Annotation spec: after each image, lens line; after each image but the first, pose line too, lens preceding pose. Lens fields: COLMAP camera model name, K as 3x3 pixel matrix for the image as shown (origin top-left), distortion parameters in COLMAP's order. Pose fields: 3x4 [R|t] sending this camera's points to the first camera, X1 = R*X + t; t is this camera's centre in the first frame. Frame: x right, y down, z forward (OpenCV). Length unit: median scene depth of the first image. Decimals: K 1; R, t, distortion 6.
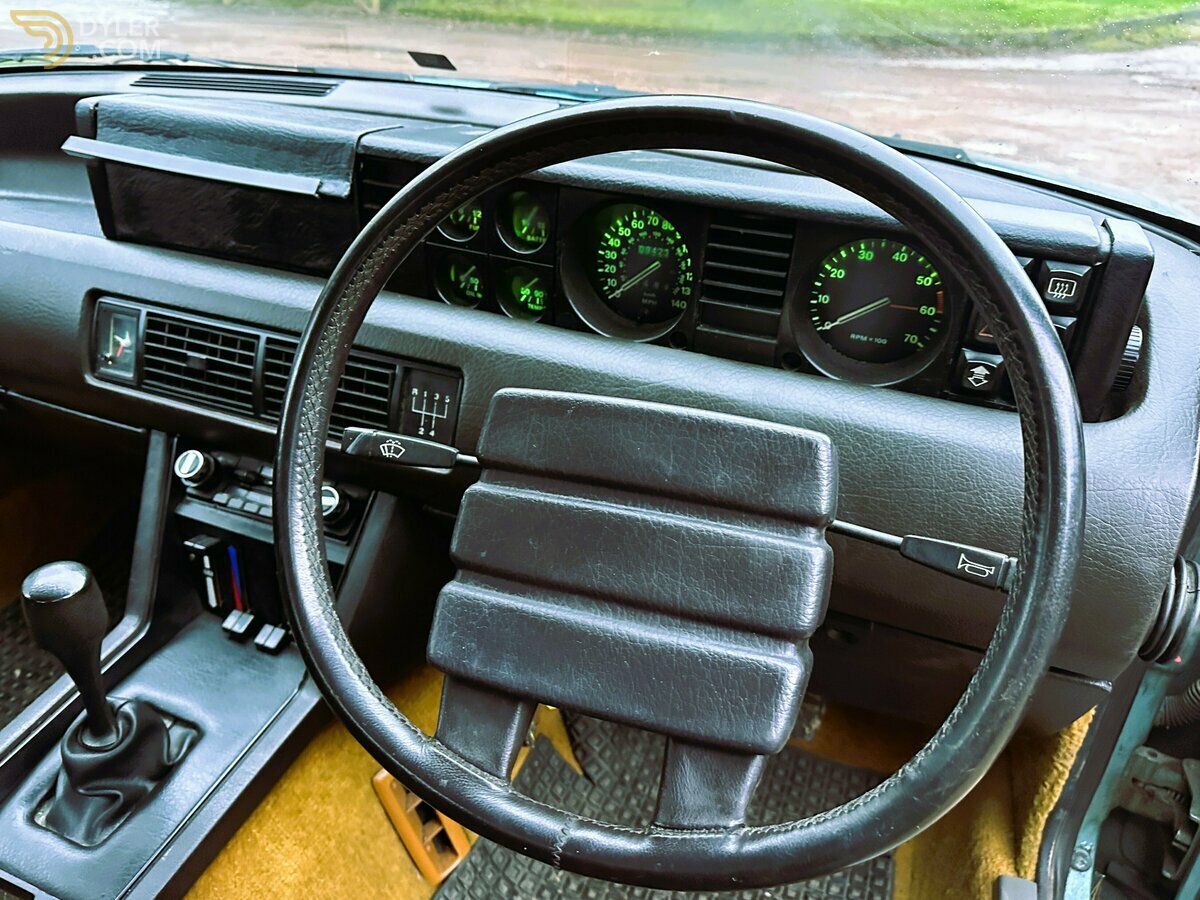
lens RADIAL K [[888.3, 0, 600.0], [0, 888.3, 450.0], [0, 0, 1]] dist [0.057563, -0.065619]
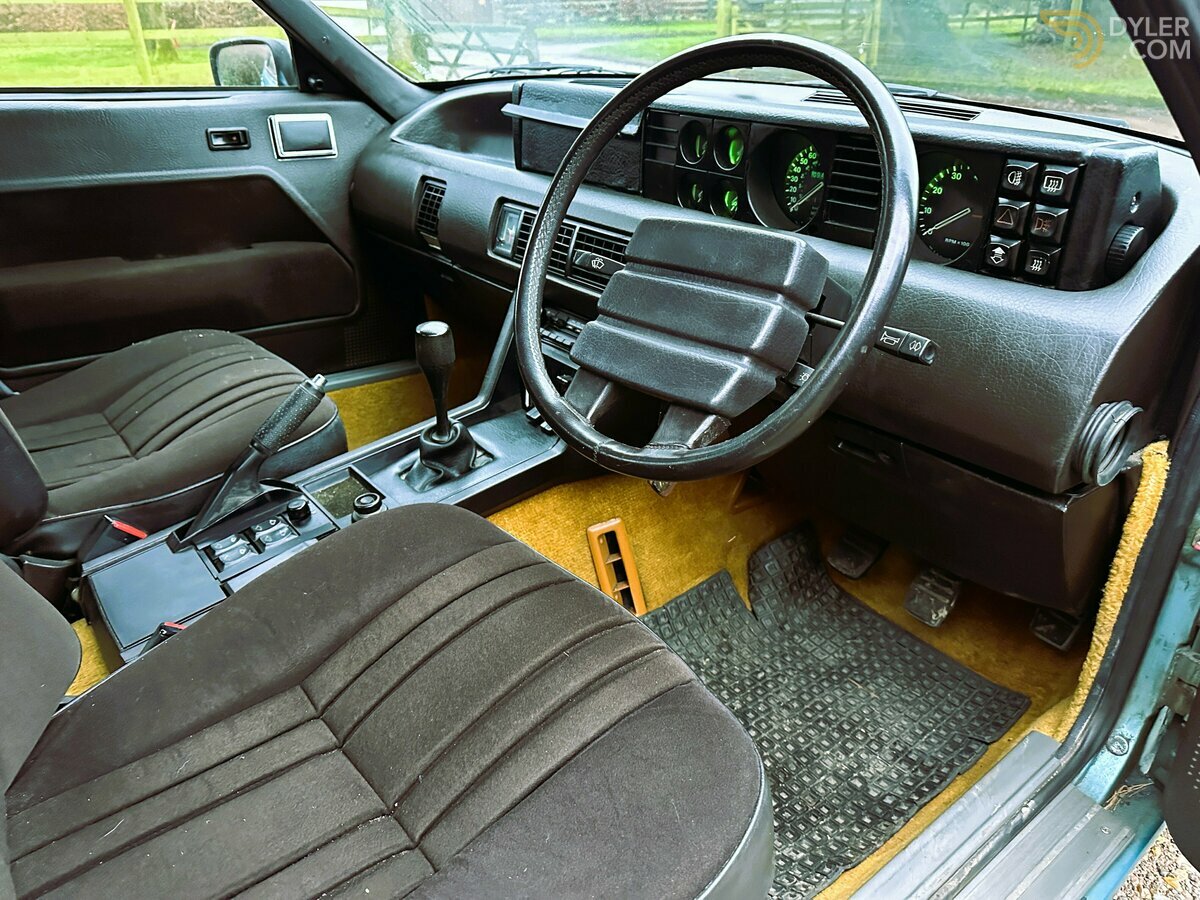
lens RADIAL K [[841.1, 0, 591.0], [0, 841.1, 447.4], [0, 0, 1]] dist [0.085131, -0.143269]
pose [[0.870702, 0.190622, -0.453367, 0.427704], [-0.212028, 0.977257, 0.003691, 0.264030], [0.443760, 0.092913, 0.891316, -0.311586]]
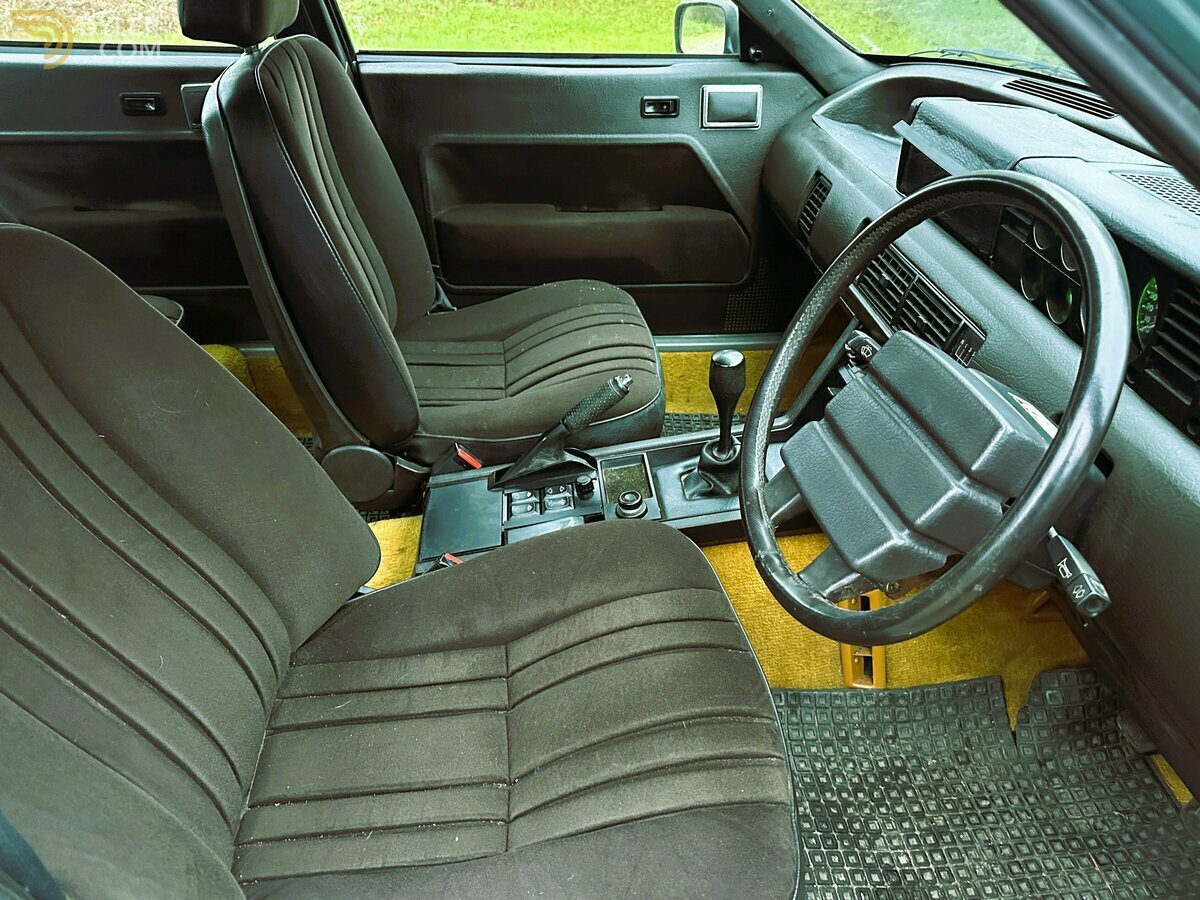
lens RADIAL K [[866.6, 0, 600.0], [0, 866.6, 450.0], [0, 0, 1]] dist [0.167650, -0.311193]
pose [[0.460347, 0.447215, -0.766863, 0.658740], [-0.399246, 0.875845, 0.271104, -0.066087], [0.792896, 0.181365, 0.581741, -0.211763]]
